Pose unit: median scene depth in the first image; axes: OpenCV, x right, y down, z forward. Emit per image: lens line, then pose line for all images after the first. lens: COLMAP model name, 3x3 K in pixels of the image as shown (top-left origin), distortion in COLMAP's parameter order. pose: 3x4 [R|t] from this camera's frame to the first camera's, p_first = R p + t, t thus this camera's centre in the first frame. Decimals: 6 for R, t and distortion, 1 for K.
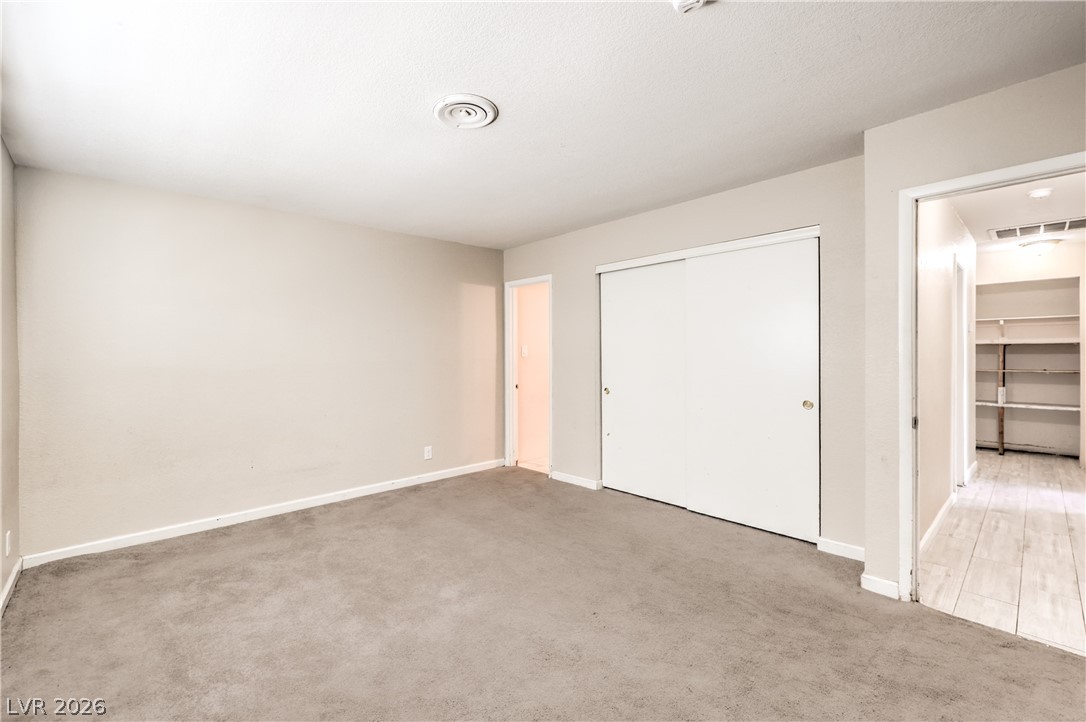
lens RADIAL K [[451.6, 0, 537.7], [0, 451.6, 351.7], [0, 0, 1]] dist [-0.000914, 0.001365]
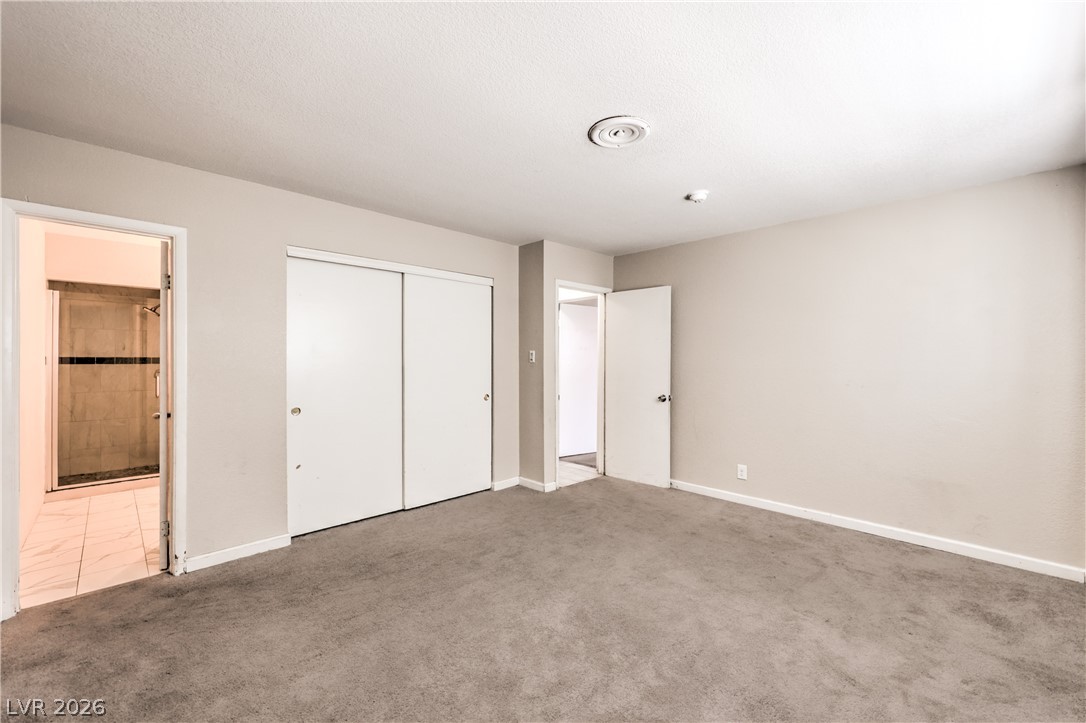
lens RADIAL K [[451.6, 0, 539.7], [0, 451.6, 361.3], [0, 0, 1]] dist [-0.000914, 0.001365]
pose [[-0.005699, 0.005396, 0.999969, -0.750793], [0.002855, 0.999981, -0.005380, 0.023589], [-0.999980, 0.002824, -0.005714, 0.766611]]
